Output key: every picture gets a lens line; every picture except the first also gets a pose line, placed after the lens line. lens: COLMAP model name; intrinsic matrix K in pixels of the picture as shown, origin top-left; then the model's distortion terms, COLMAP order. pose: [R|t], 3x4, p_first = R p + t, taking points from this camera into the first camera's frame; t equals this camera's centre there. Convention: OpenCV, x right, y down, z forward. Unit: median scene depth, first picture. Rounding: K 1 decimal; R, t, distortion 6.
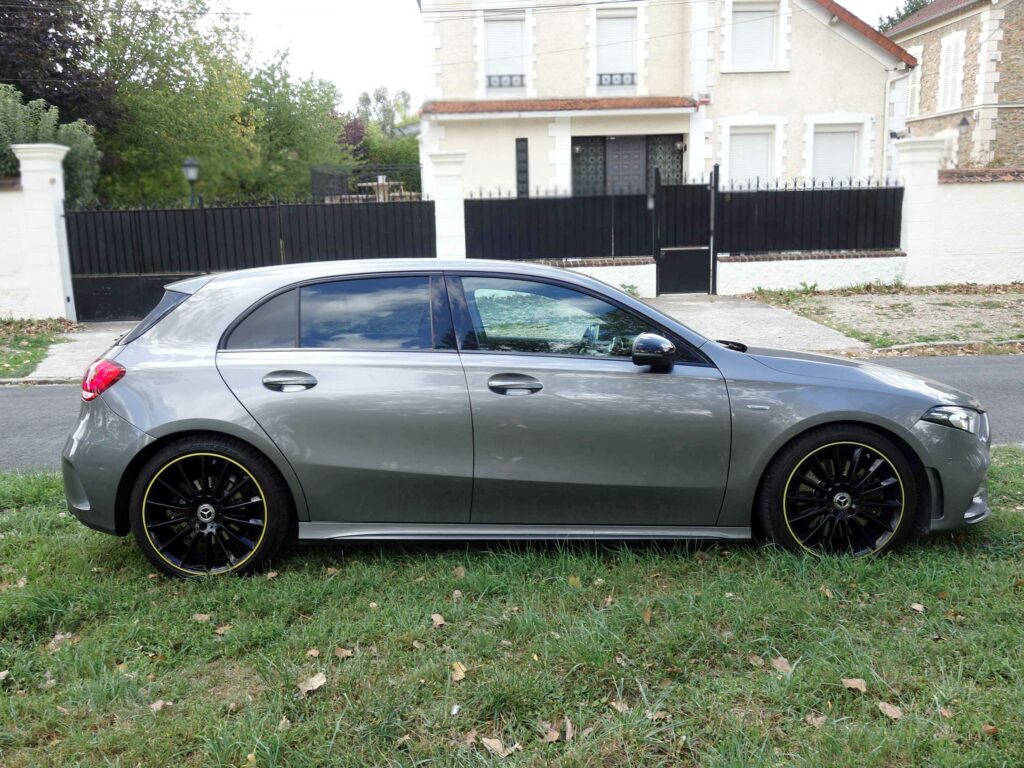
lens RADIAL K [[902.9, 0, 513.2], [0, 902.9, 384.9], [0, 0, 1]] dist [0.007049, -0.007817]
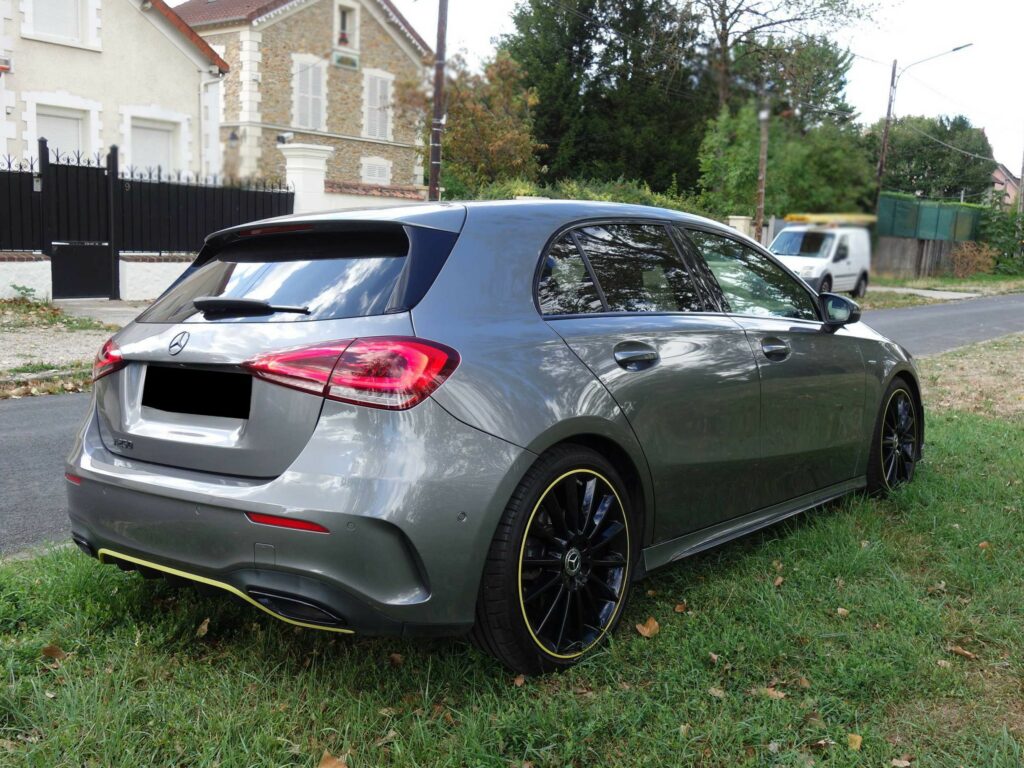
lens RADIAL K [[959.0, 0, 508.2], [0, 959.0, 383.4], [0, 0, 1]] dist [0.011074, 0.000000]
pose [[0.658415, -0.061004, 0.750179, -0.218273], [0.082752, 0.996535, 0.008408, 0.000598], [-0.748092, 0.056543, 0.661181, 0.139227]]
